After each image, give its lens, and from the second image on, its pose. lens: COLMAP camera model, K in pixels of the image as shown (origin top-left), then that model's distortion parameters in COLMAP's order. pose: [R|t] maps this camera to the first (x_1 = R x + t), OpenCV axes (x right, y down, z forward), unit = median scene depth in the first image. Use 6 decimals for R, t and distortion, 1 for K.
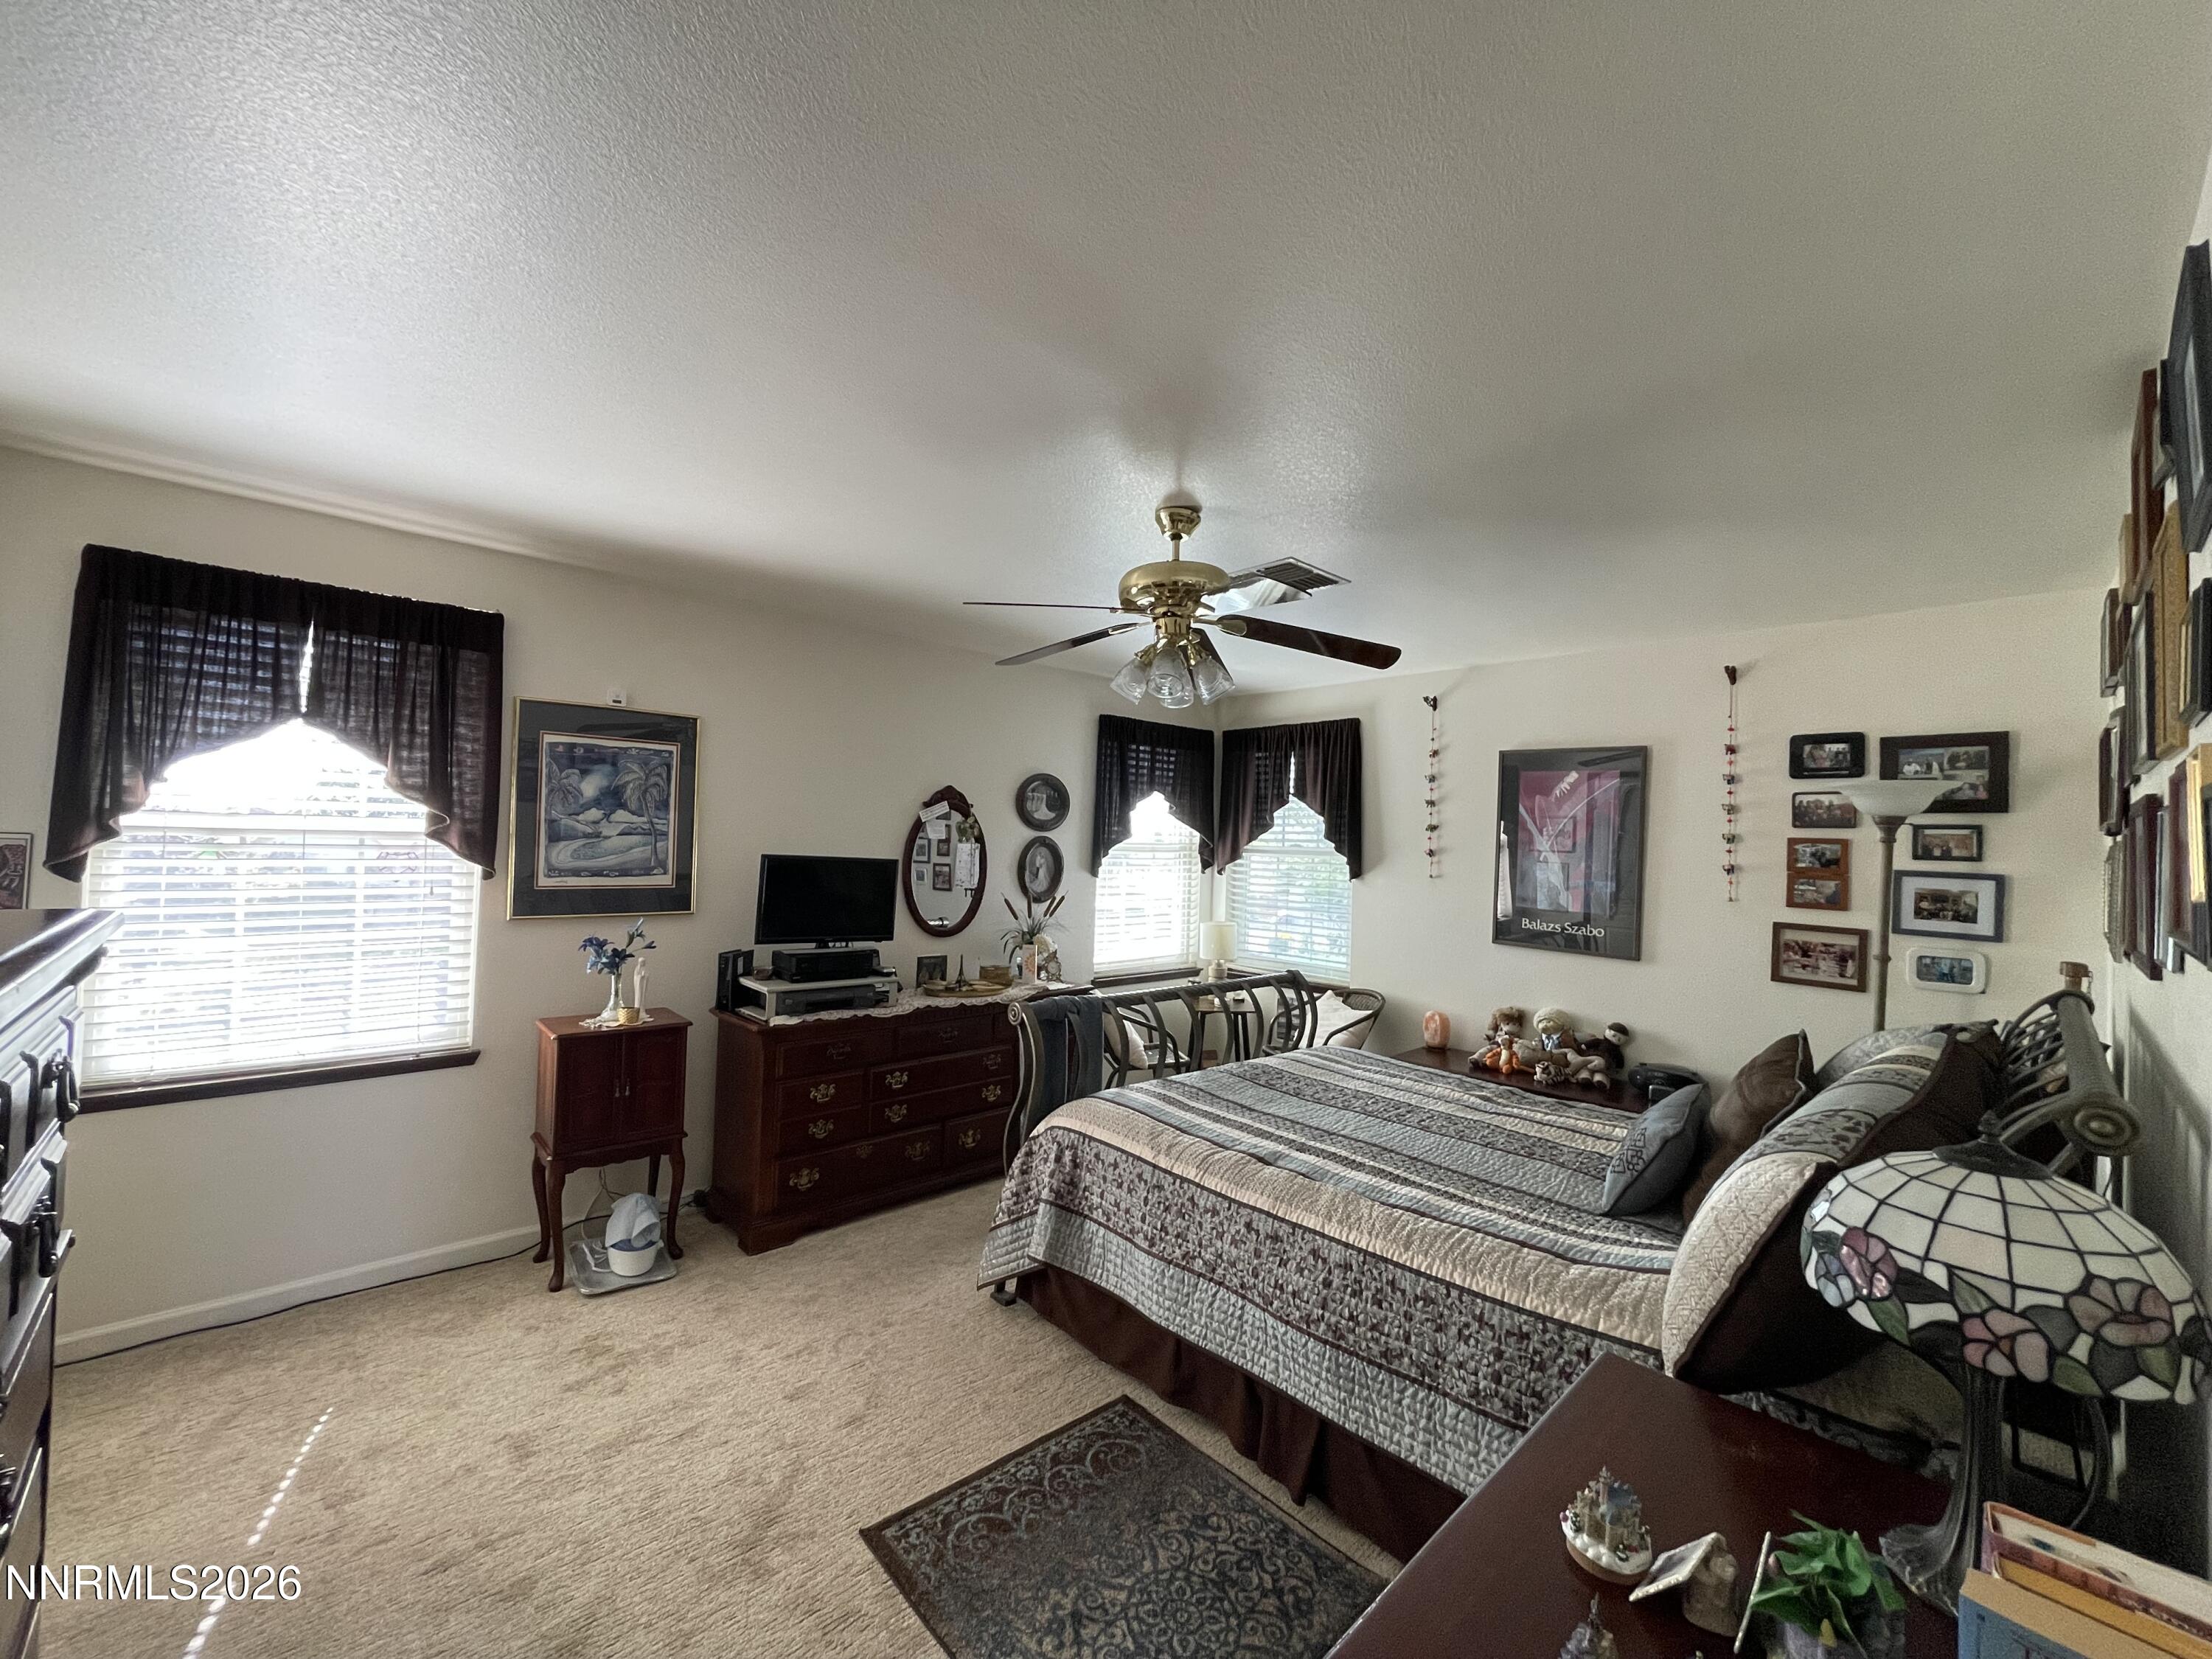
lens RADIAL K [[876.0, 0, 1106.0], [0, 876.0, 829.5], [0, 0, 1]] dist [-0.000137, -0.000141]
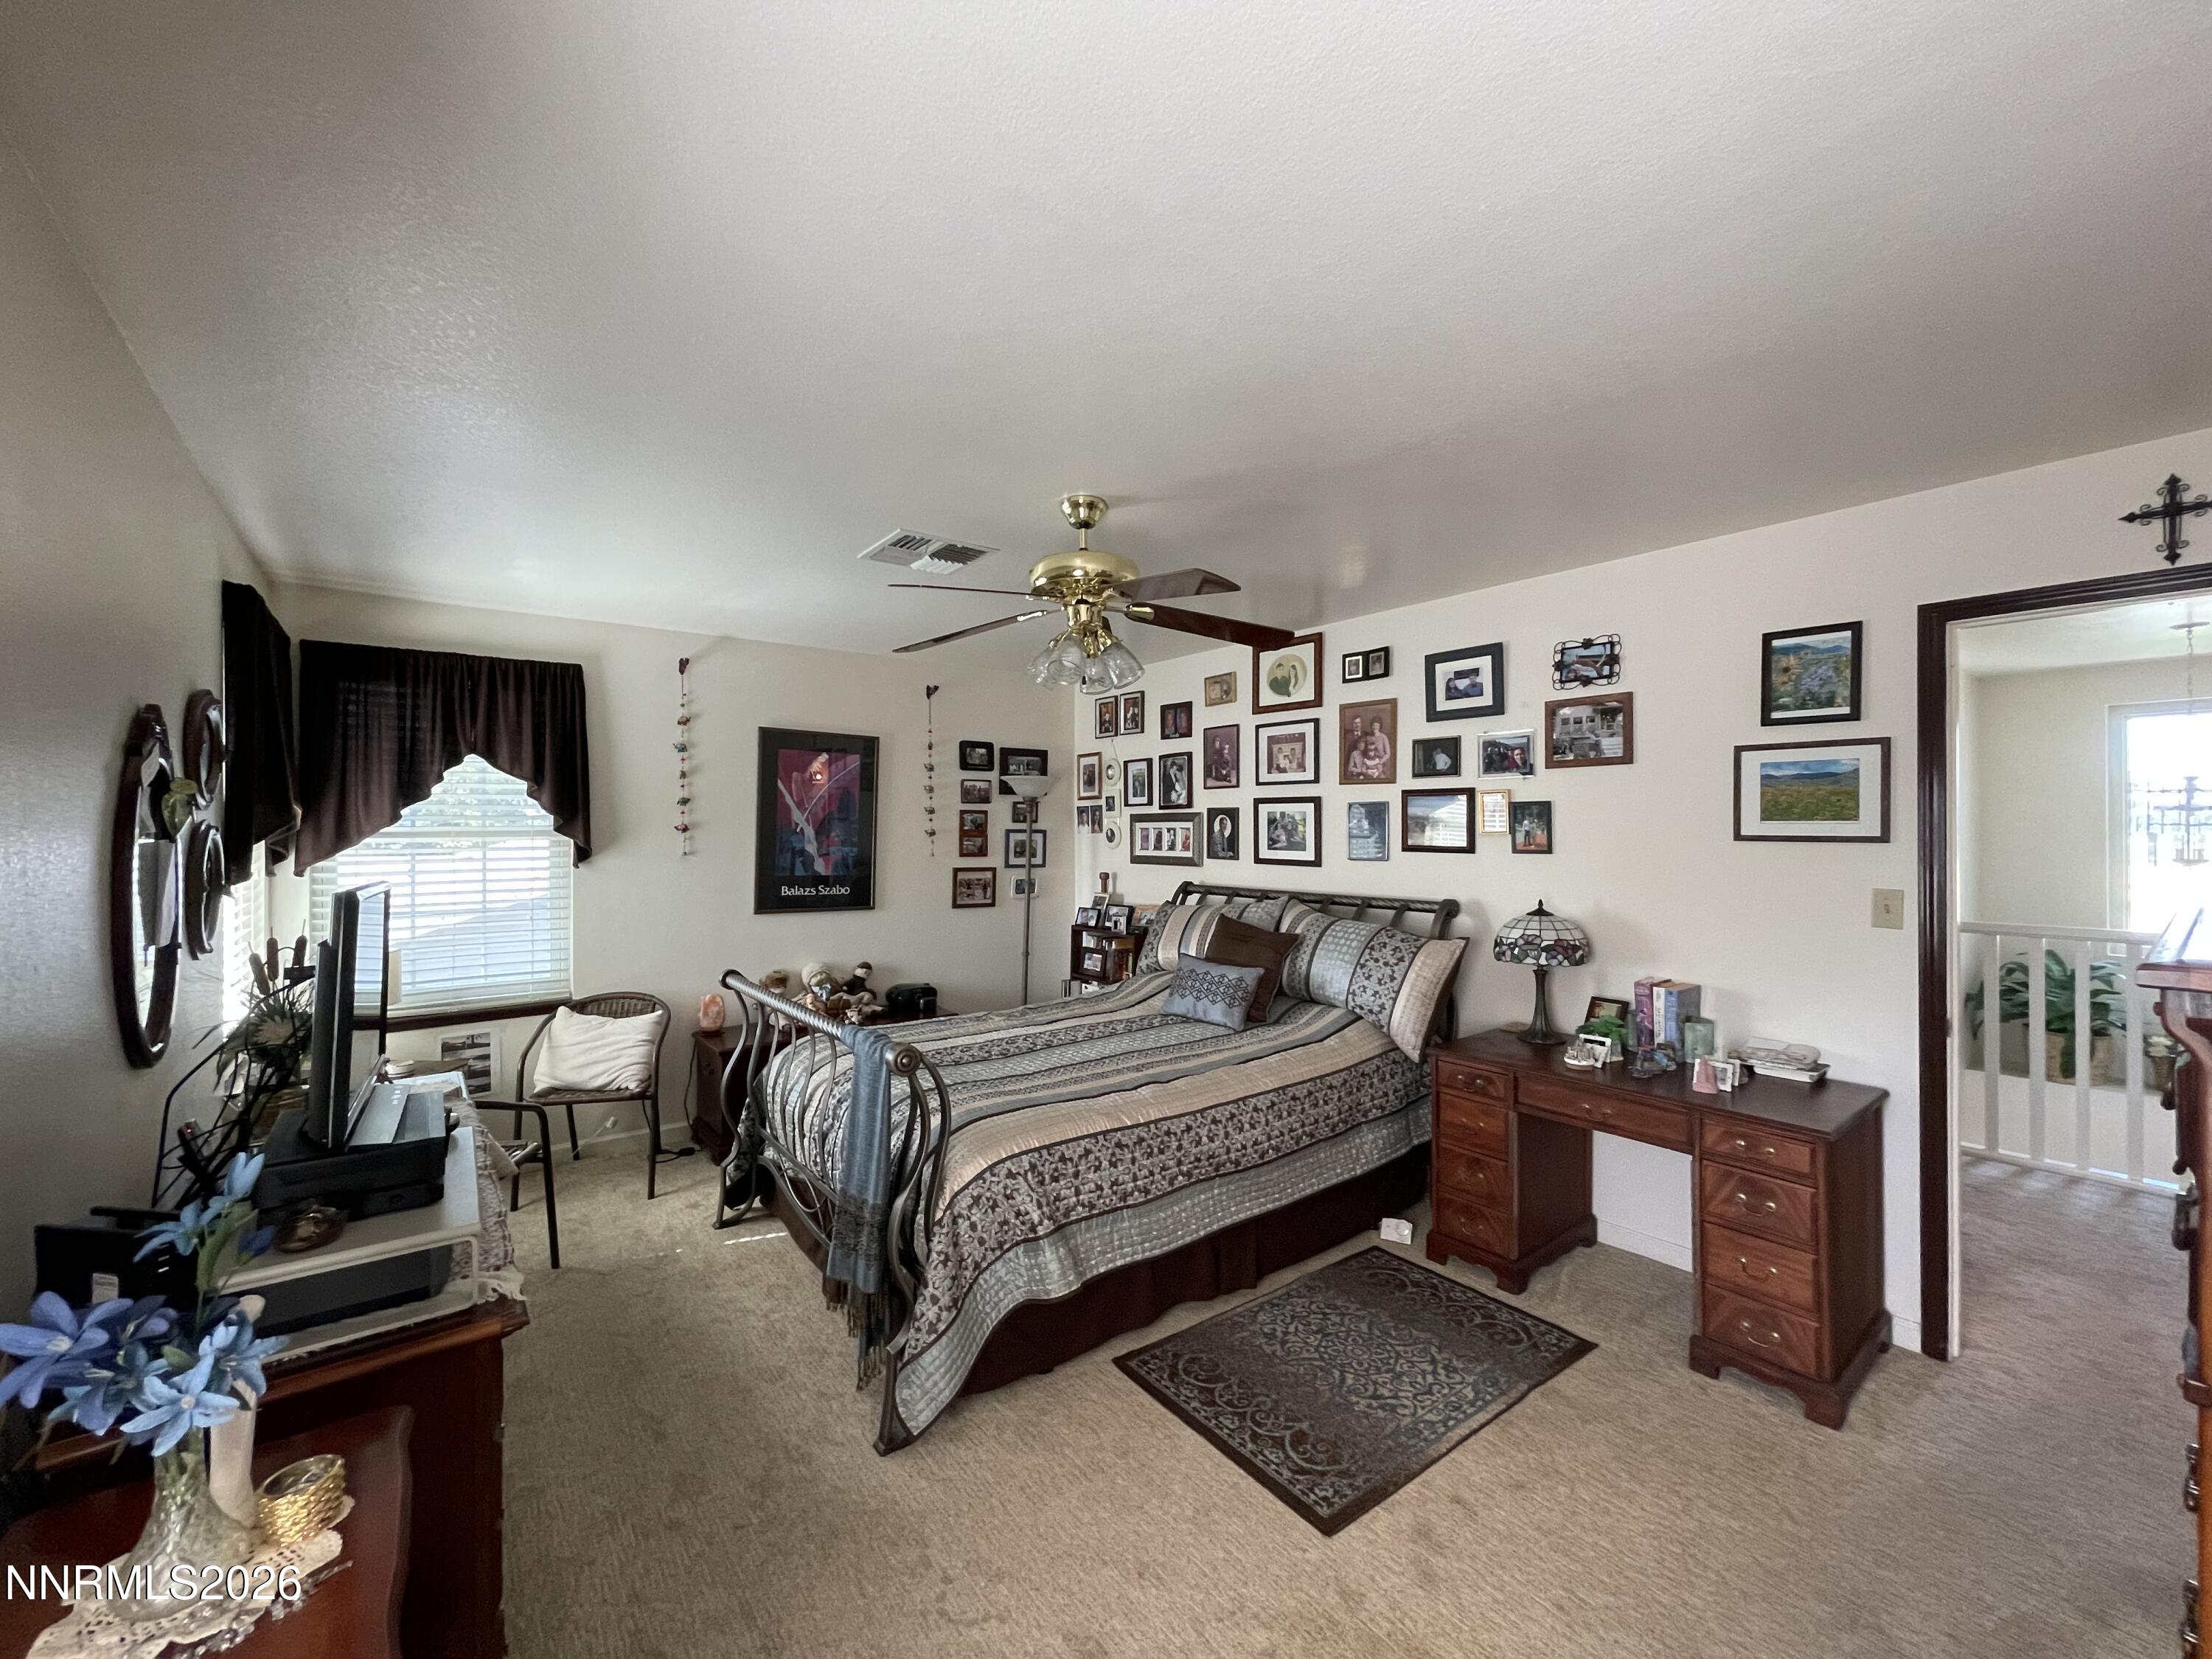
lens RADIAL K [[876.0, 0, 1106.0], [0, 876.0, 829.5], [0, 0, 1]] dist [-0.000137, -0.000141]
pose [[0.098544, -0.033183, 0.994579, -0.677440], [-0.009956, 0.999361, 0.034329, -0.010663], [-0.995083, -0.013285, 0.098151, 0.627913]]
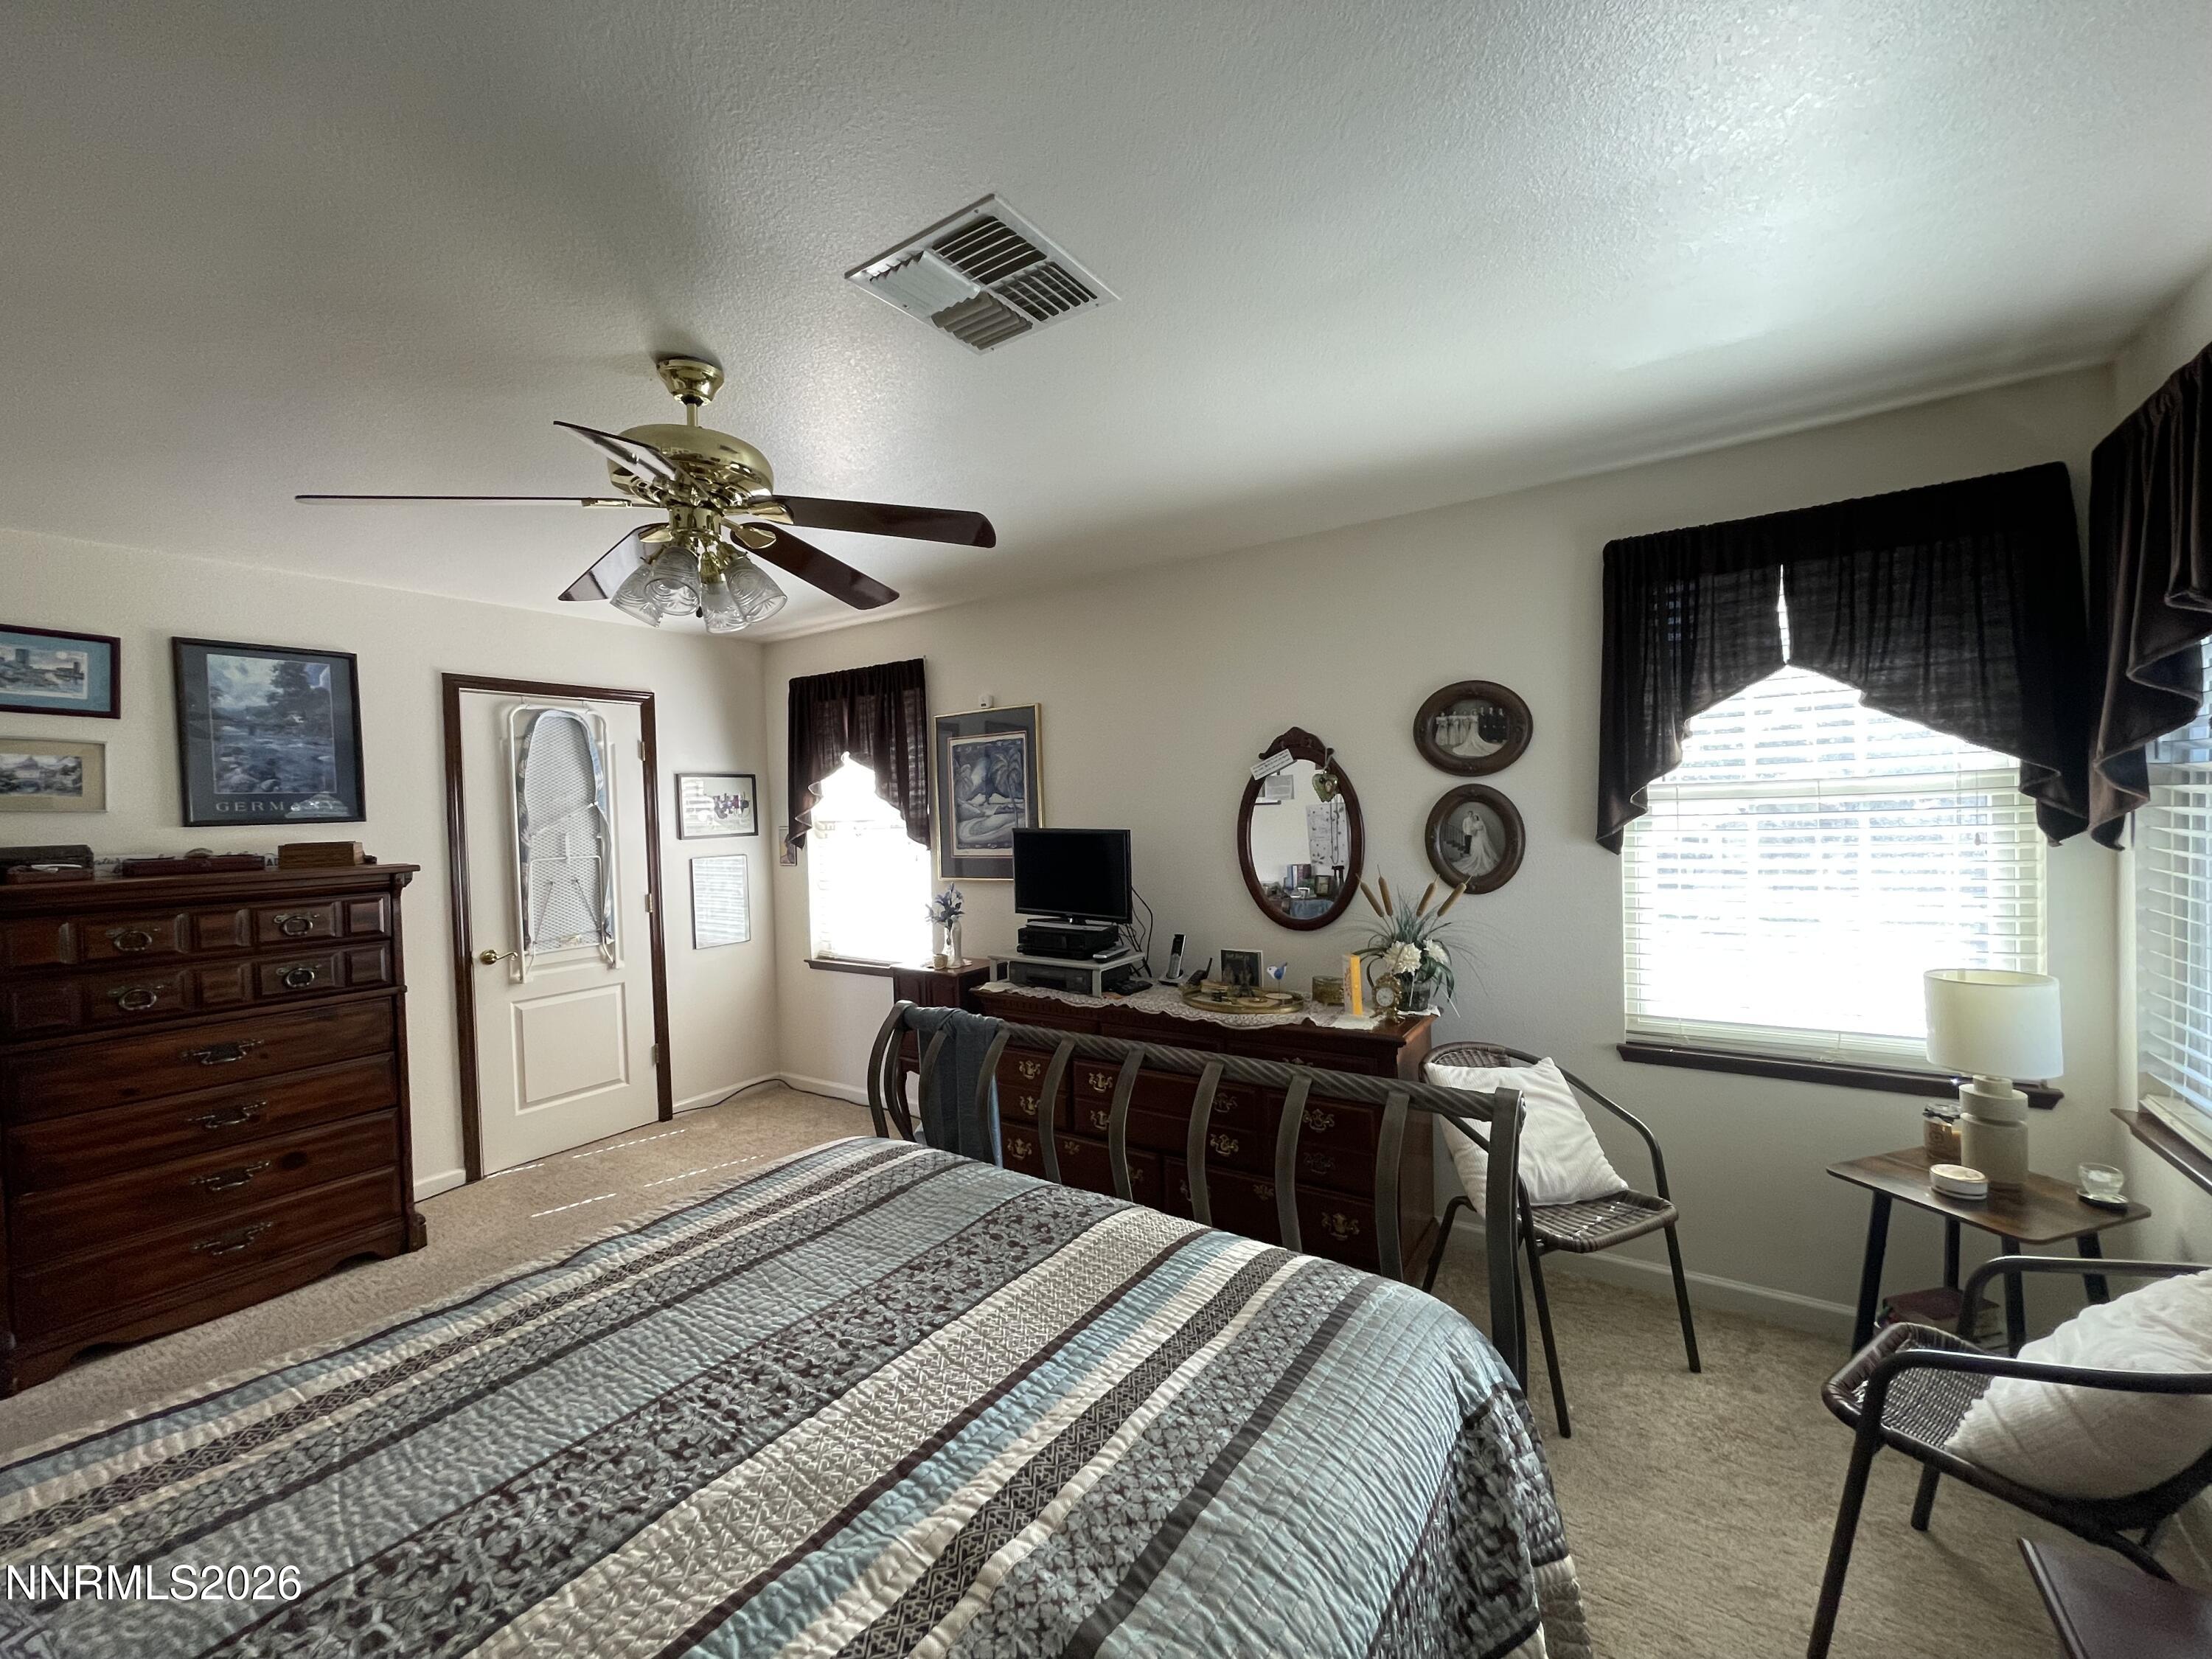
lens RADIAL K [[901.6, 0, 1106.0], [0, 901.6, 829.5], [0, 0, 1]] dist [-0.000215, 0.000418]
pose [[0.214074, -0.008523, -0.976780, 0.650325], [0.056390, 0.998402, 0.003647, 0.029499], [0.975188, -0.055861, 0.214213, 0.827772]]
